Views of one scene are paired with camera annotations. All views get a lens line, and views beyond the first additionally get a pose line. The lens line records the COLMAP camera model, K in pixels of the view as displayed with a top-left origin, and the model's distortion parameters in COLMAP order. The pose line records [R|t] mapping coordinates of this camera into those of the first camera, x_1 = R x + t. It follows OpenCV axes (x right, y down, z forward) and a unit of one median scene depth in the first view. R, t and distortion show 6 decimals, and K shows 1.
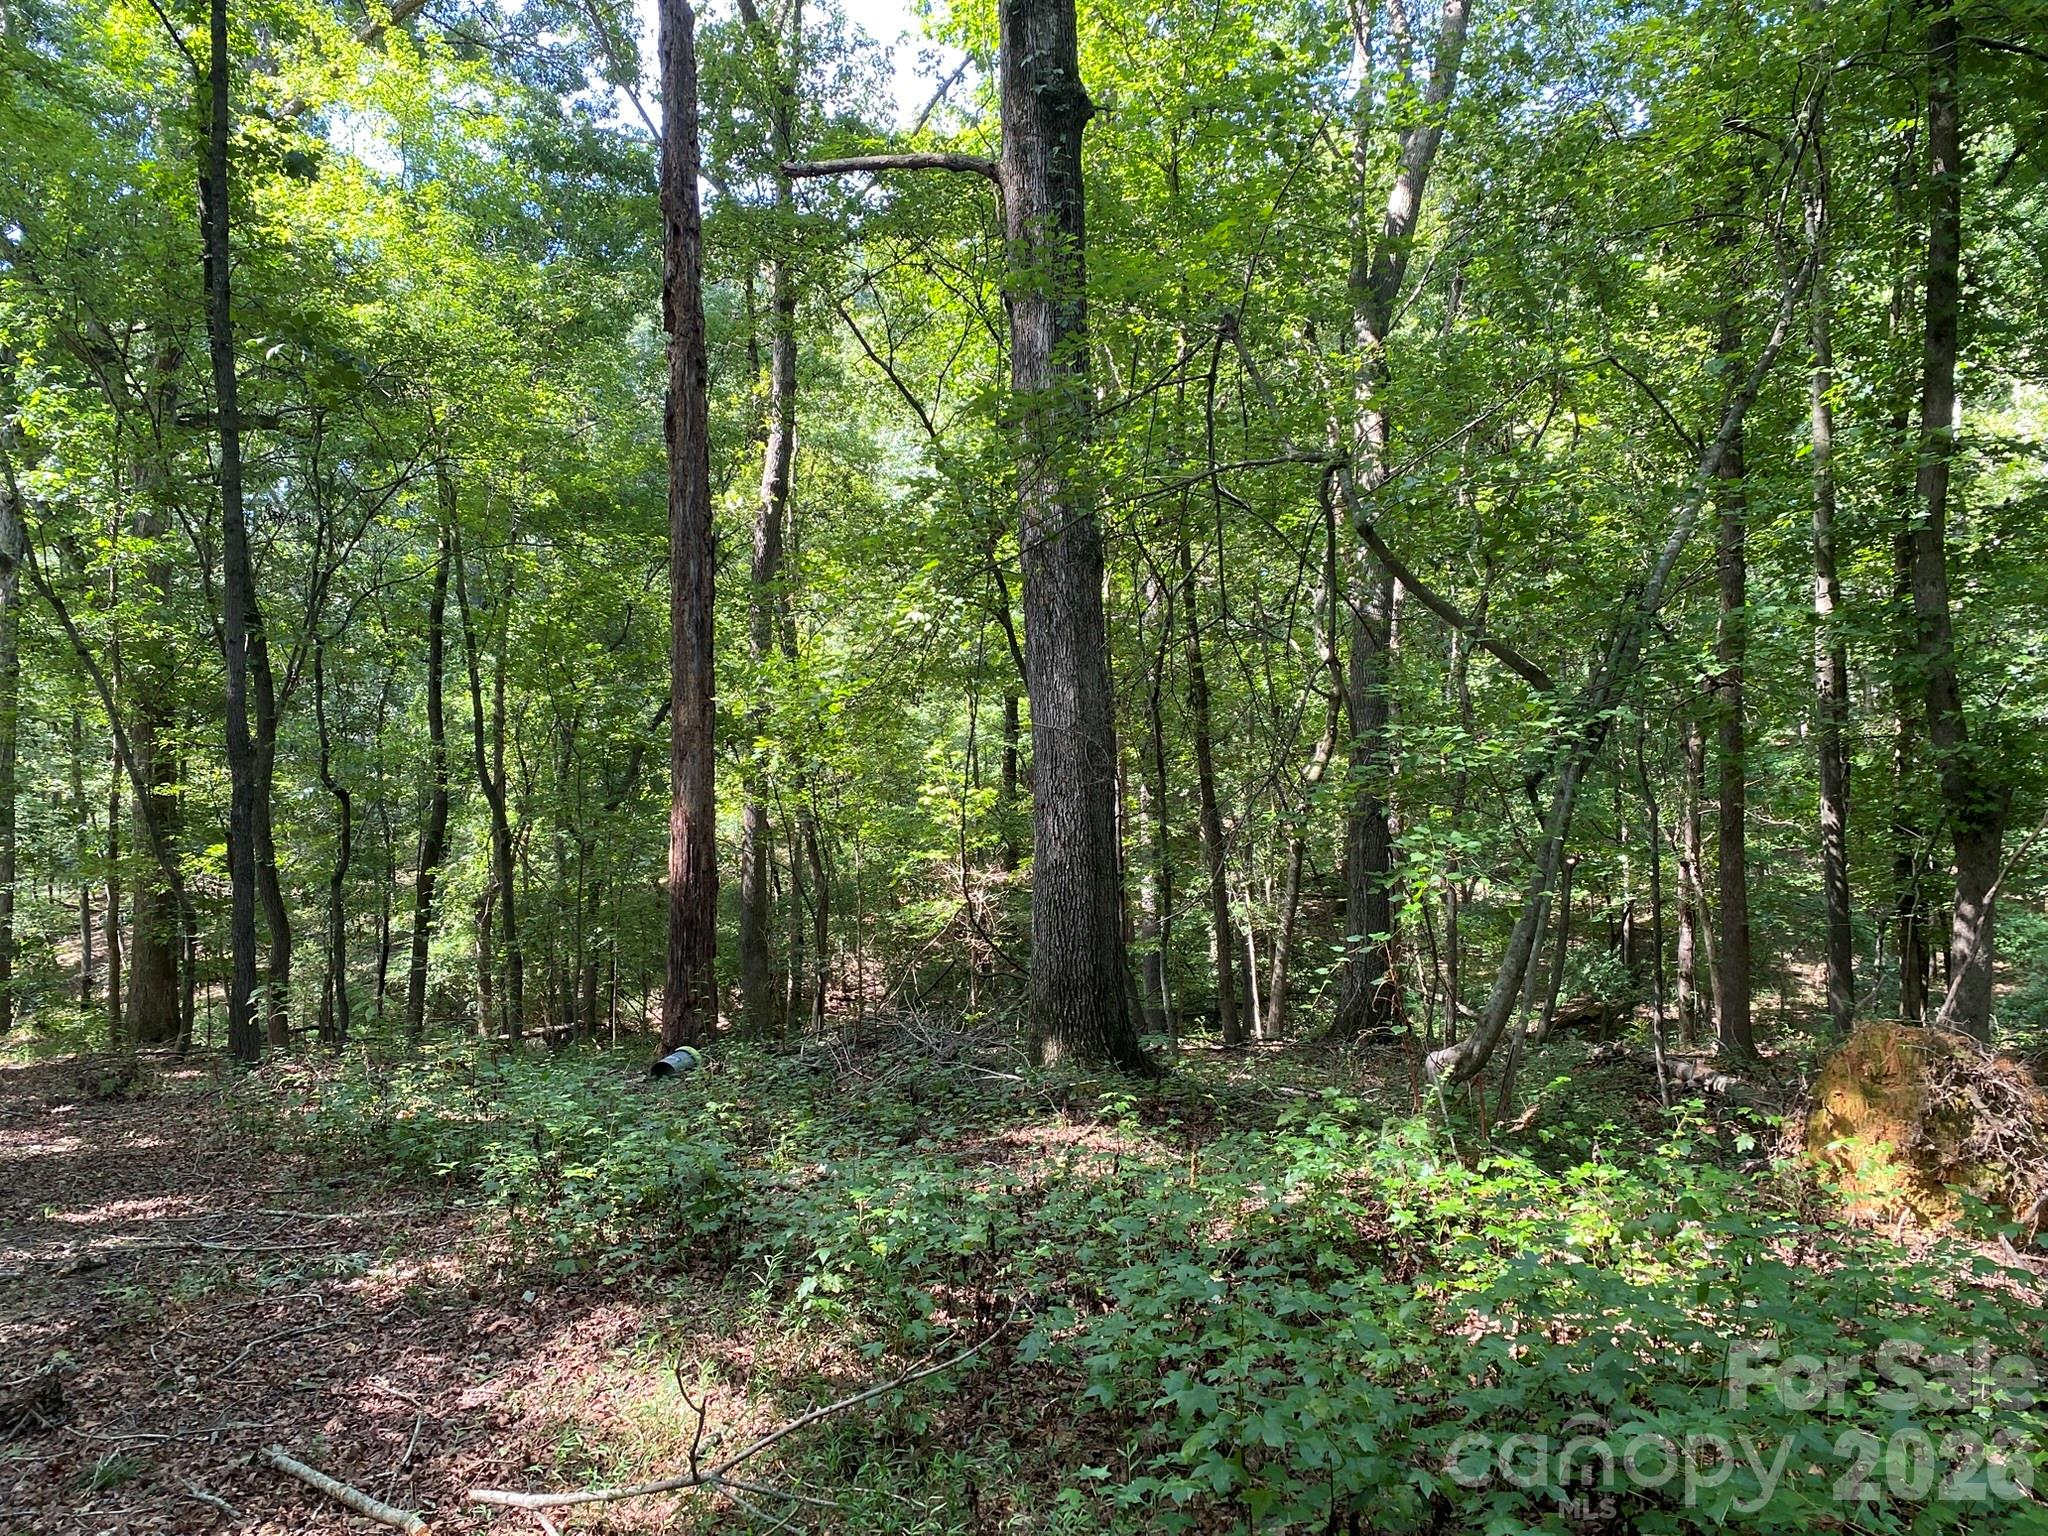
lens RADIAL K [[1553.9, 0, 1011.6], [0, 1553.9, 757.7], [0, 0, 1]] dist [0.016515, -0.010662]
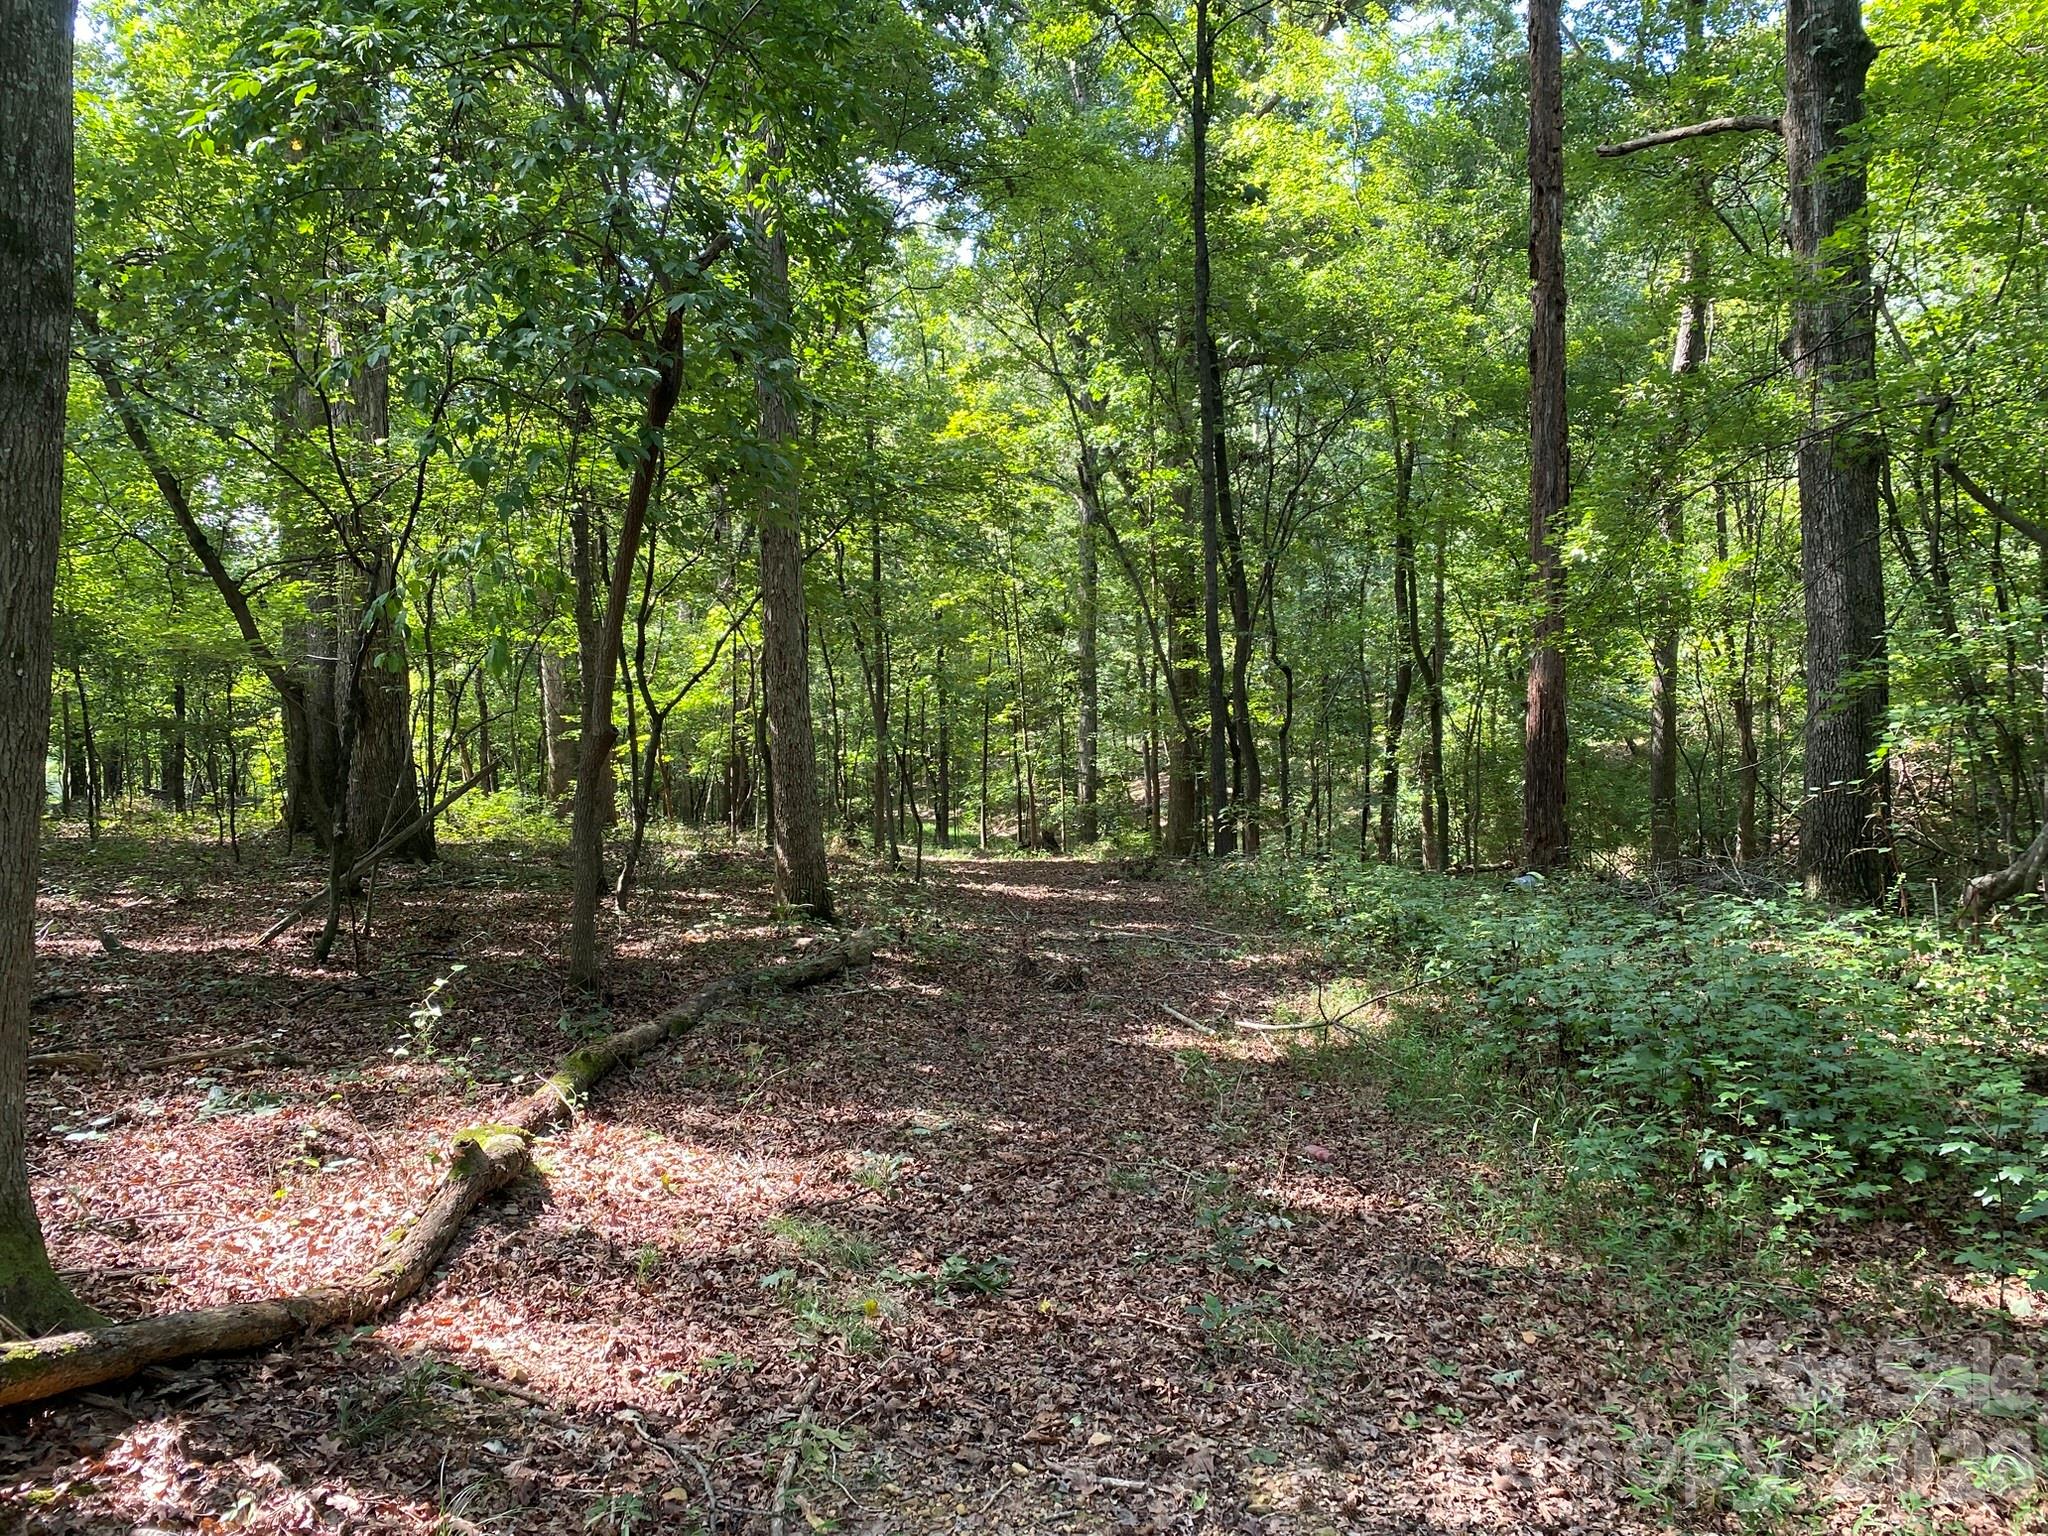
lens RADIAL K [[1553.9, 0, 1011.6], [0, 1553.9, 757.7], [0, 0, 1]] dist [0.016515, -0.010662]
pose [[0.807739, 0.028669, -0.588842, 0.110165], [0.023924, 0.996400, 0.081330, -0.010238], [0.589054, -0.079781, 0.804146, -0.144259]]
